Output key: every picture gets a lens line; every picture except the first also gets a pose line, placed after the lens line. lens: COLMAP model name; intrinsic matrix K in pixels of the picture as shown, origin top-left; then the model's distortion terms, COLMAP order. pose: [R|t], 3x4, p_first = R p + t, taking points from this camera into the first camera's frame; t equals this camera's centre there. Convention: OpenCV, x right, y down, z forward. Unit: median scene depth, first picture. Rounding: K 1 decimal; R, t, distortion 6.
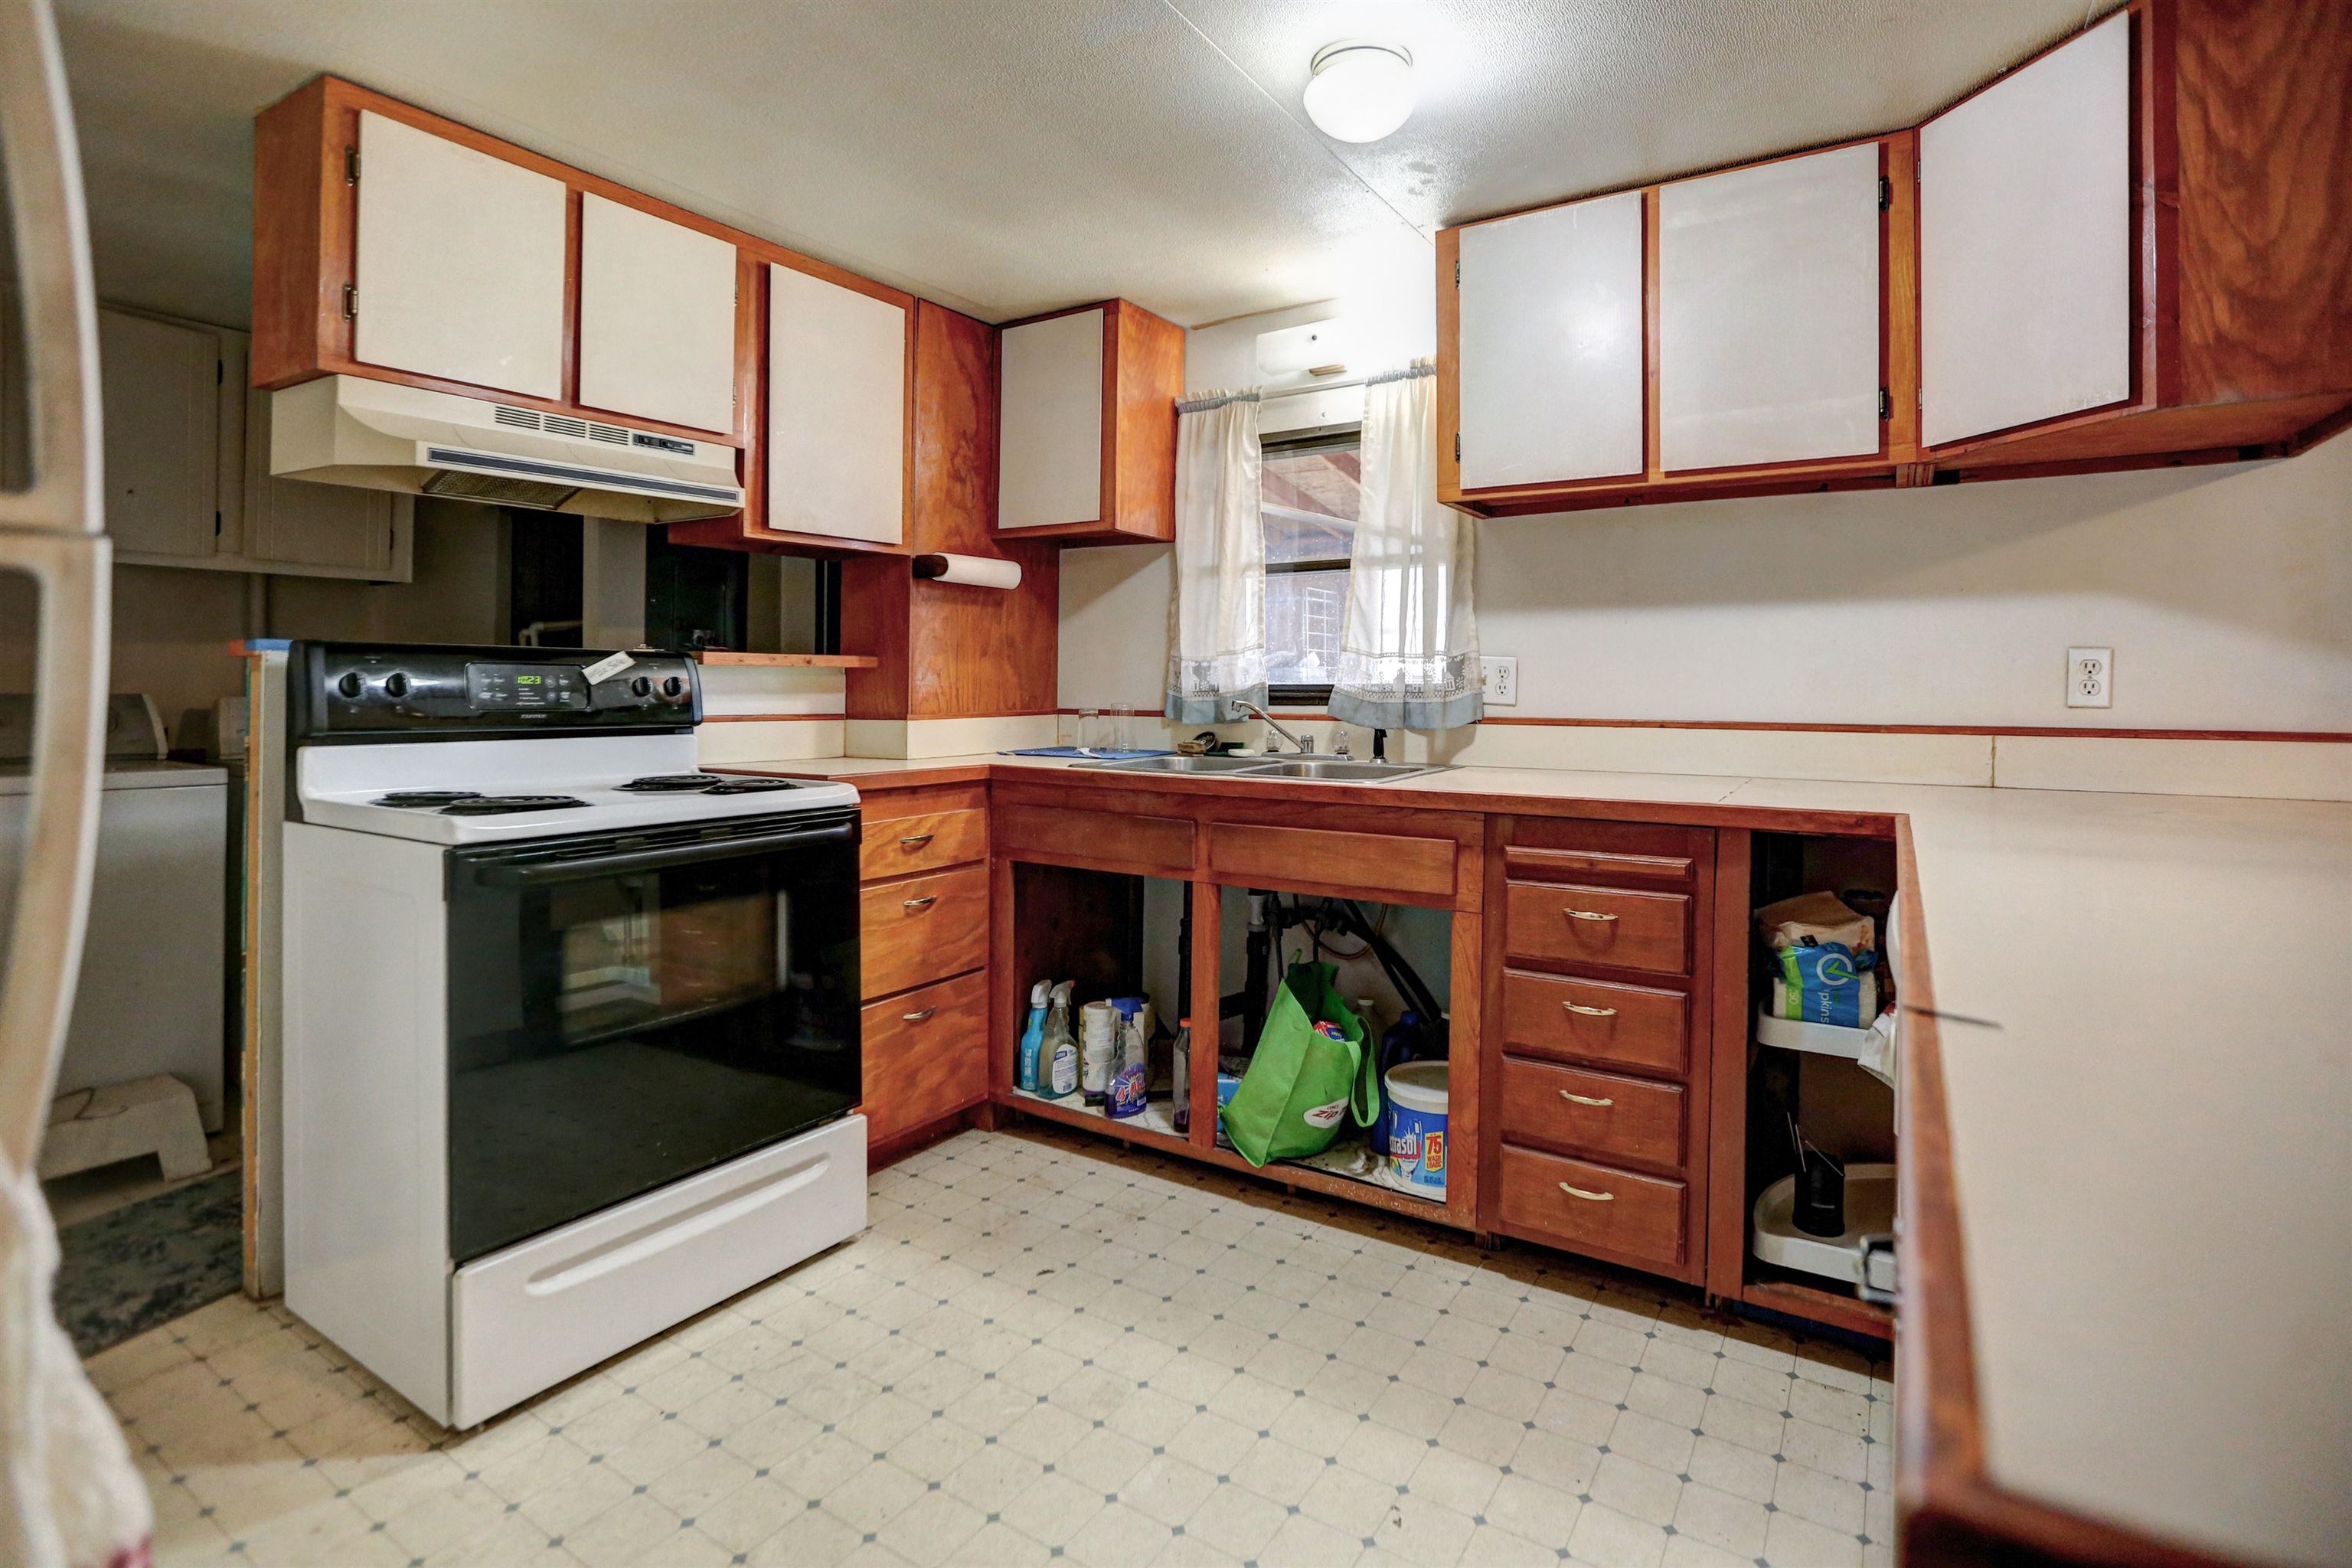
lens RADIAL K [[1116.2, 0, 1239.6], [0, 1116.2, 670.1], [0, 0, 1]] dist [-0.021141, 0.000173]
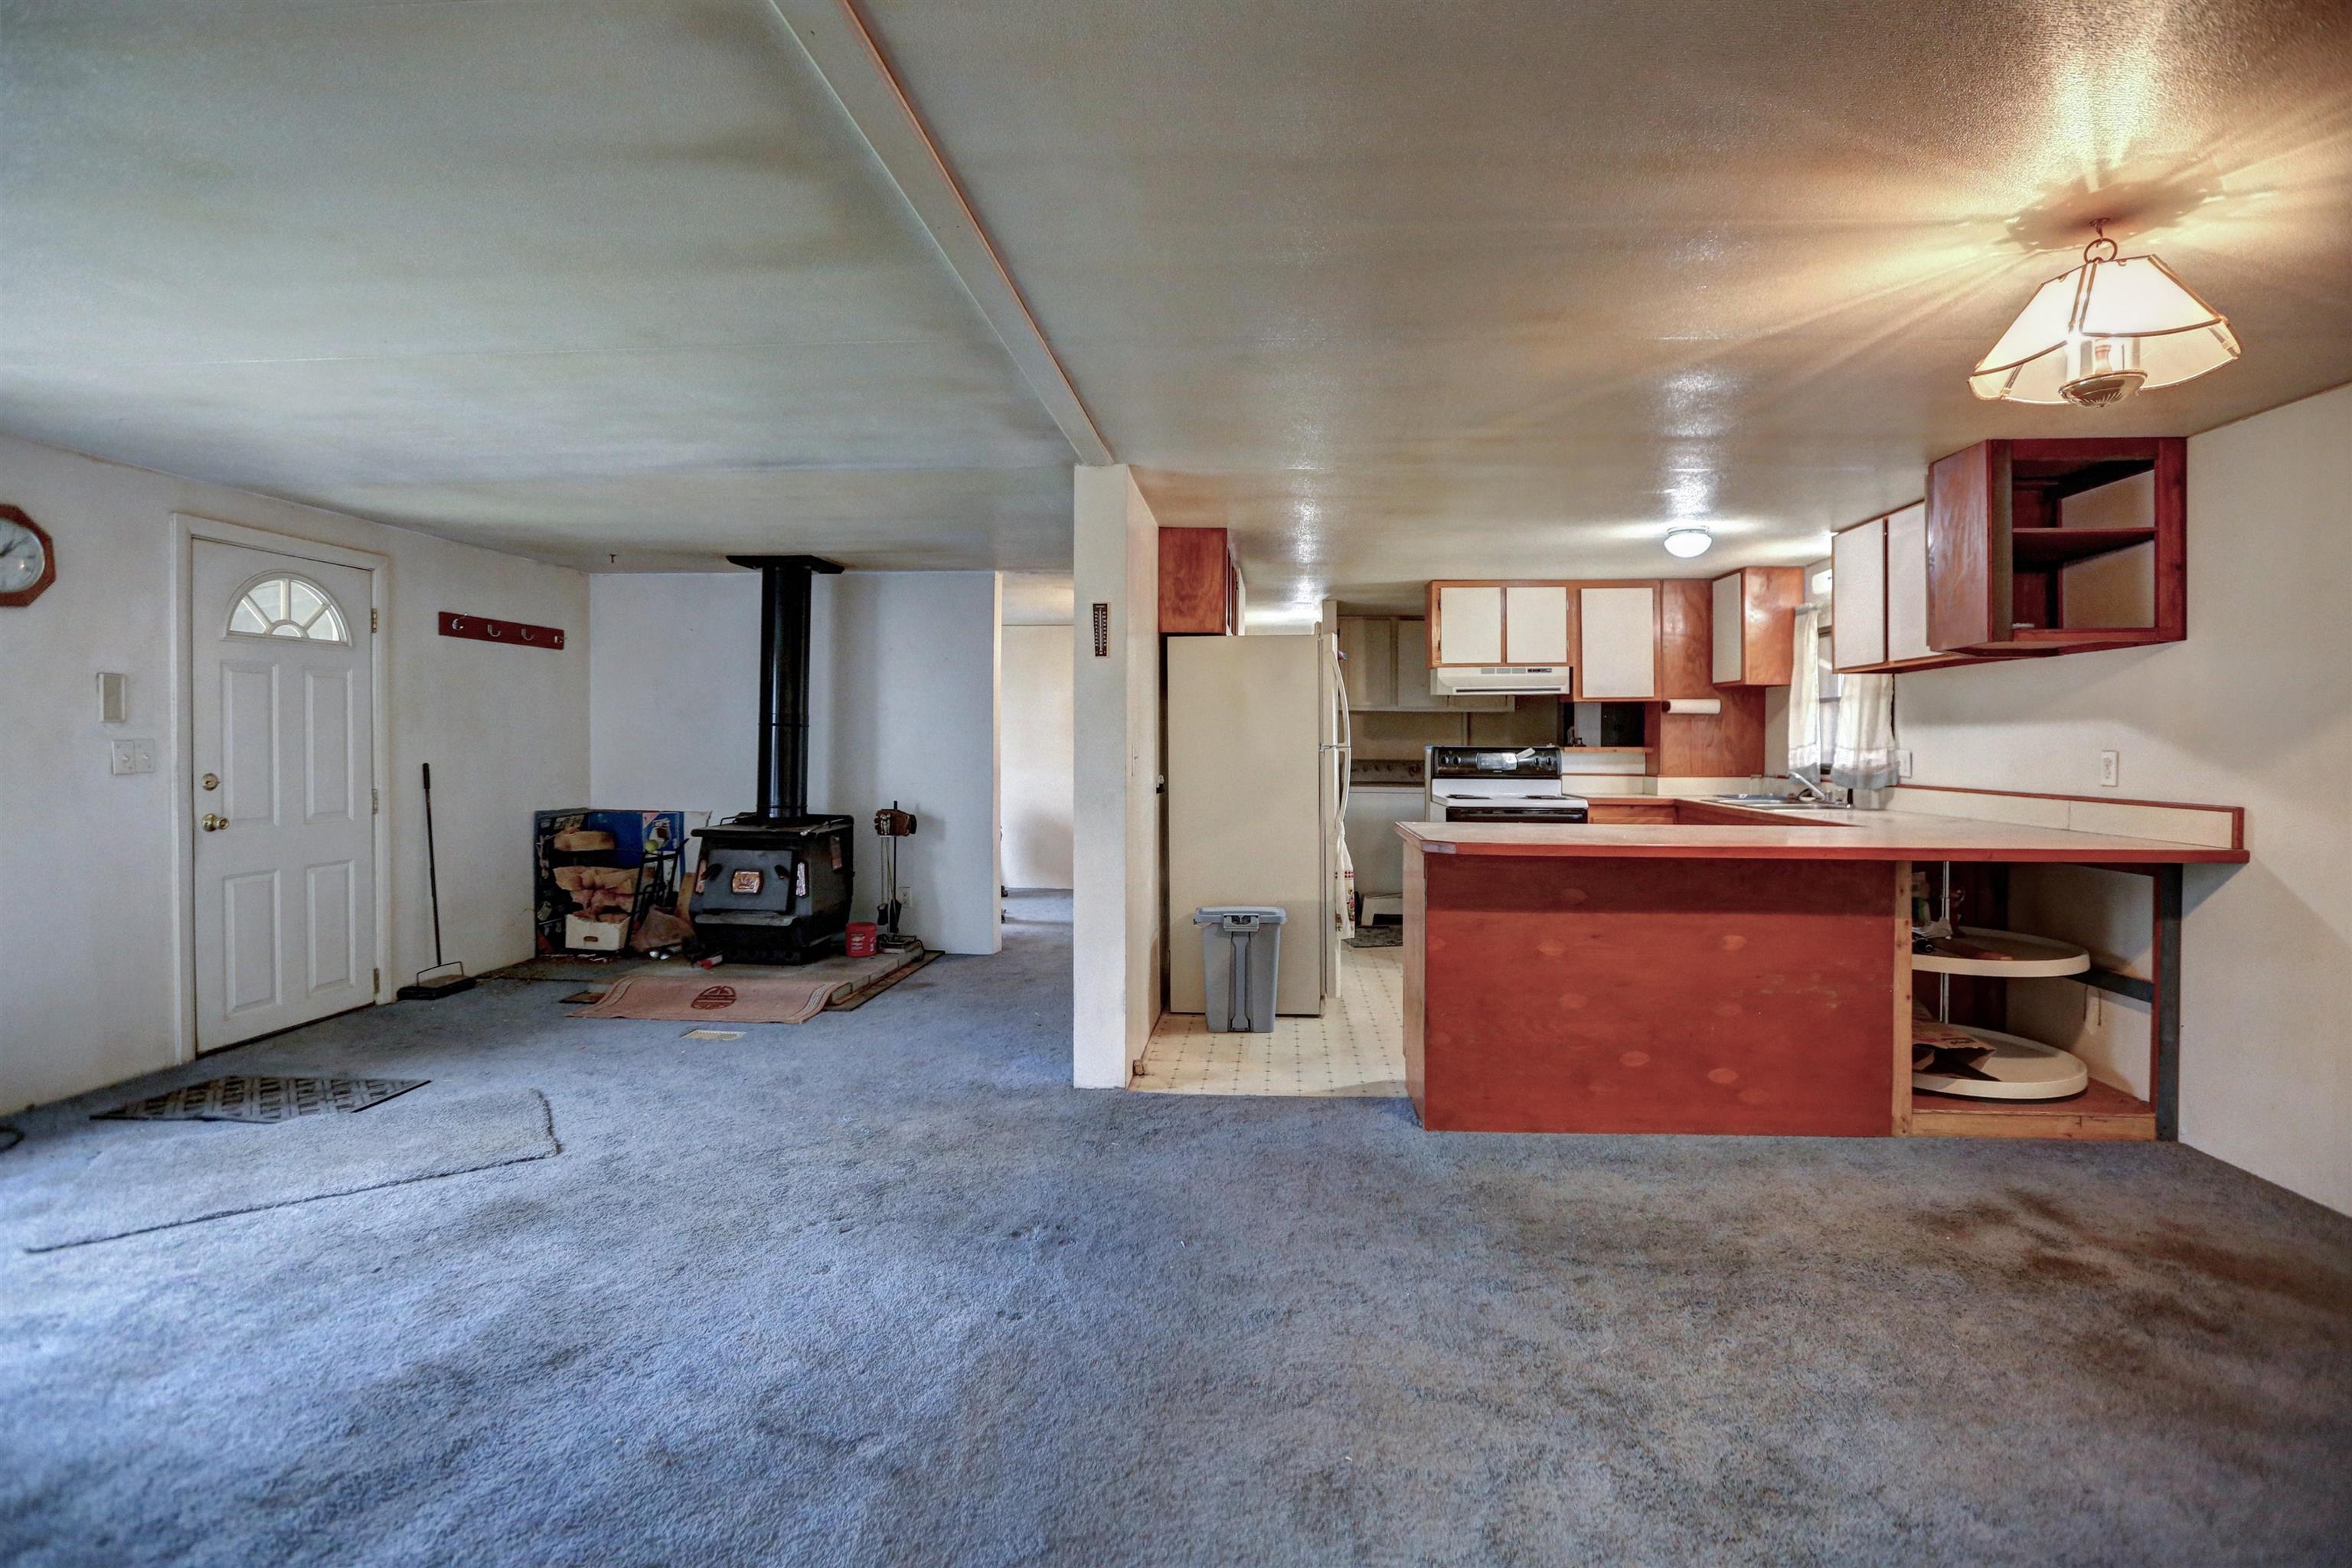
lens RADIAL K [[1197.3, 0, 1300.1], [0, 1197.3, 756.1], [0, 0, 1]] dist [-0.027202, 0.001405]
pose [[0.534810, 0.009847, -0.844915, 1.303666], [0.010901, 0.999768, 0.018552, -0.047122], [0.844902, -0.019132, 0.534578, -0.827671]]
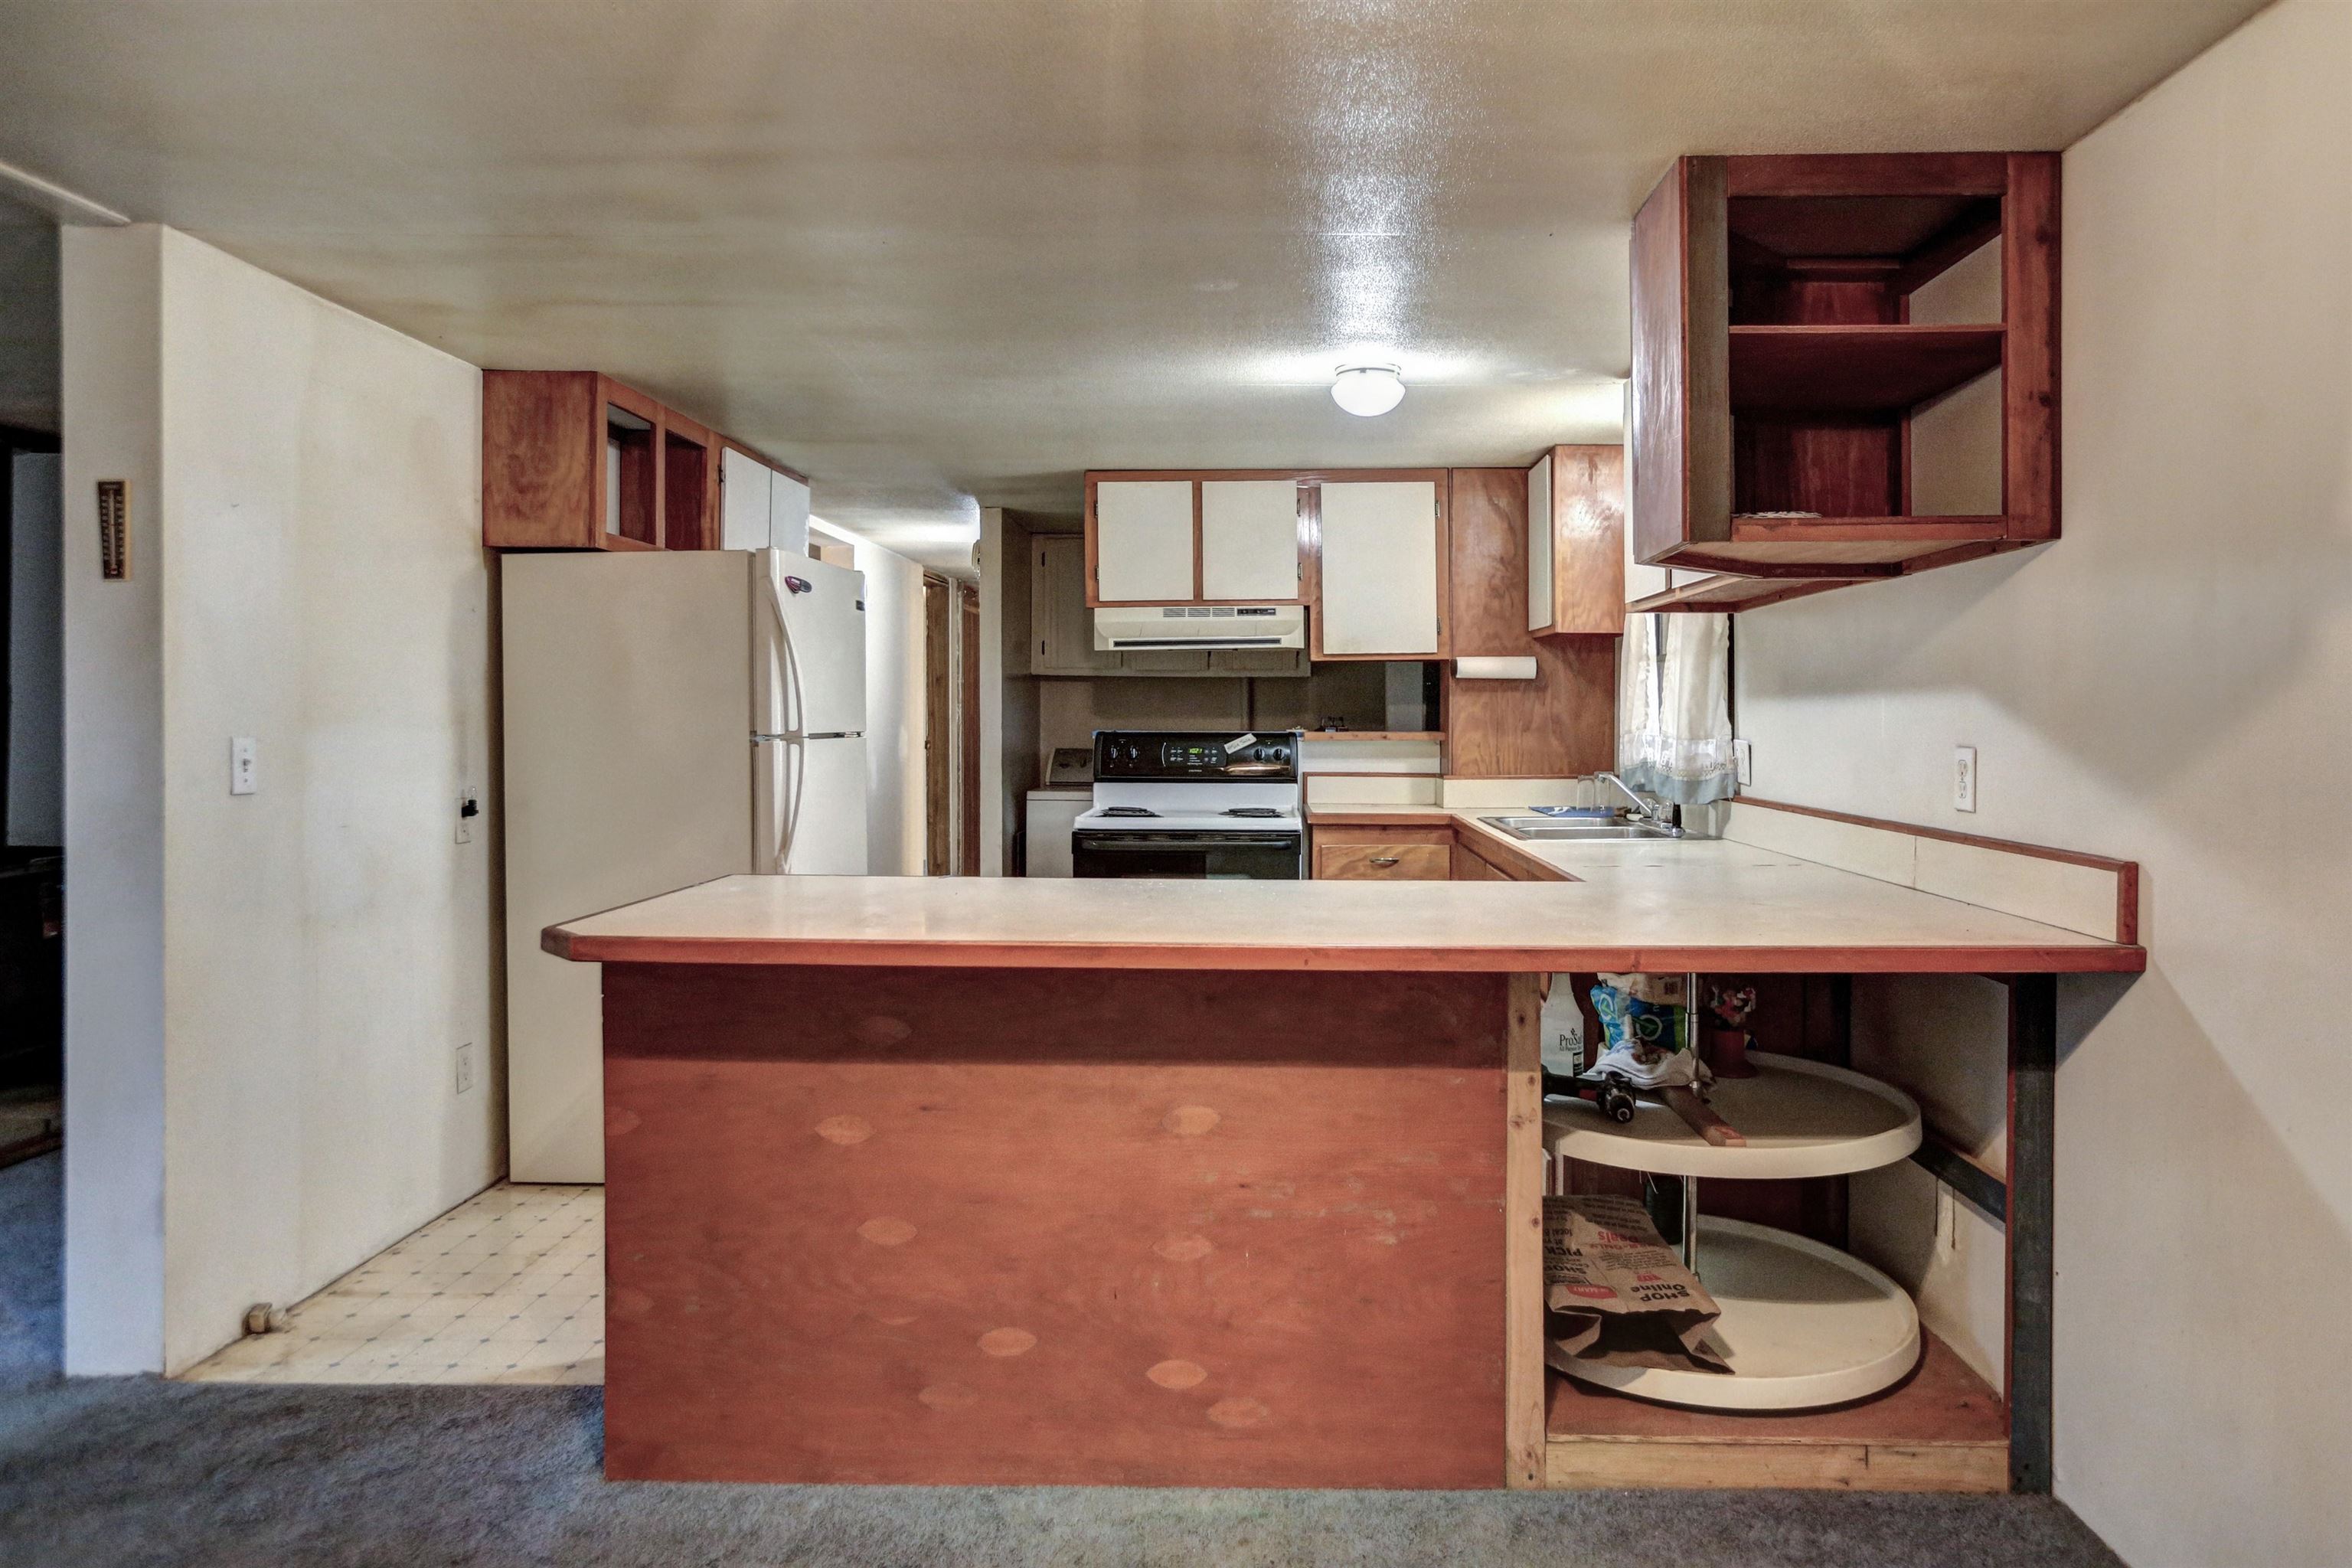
lens RADIAL K [[1527.0, 0, 1369.9], [0, 1527.0, 719.1], [0, 0, 1]] dist [-0.054568, 0.049999]
pose [[0.554651, 0.001029, -0.832082, 1.233639], [0.013013, 0.999866, 0.009911, -0.049887], [0.831981, -0.016326, 0.554564, -0.121301]]
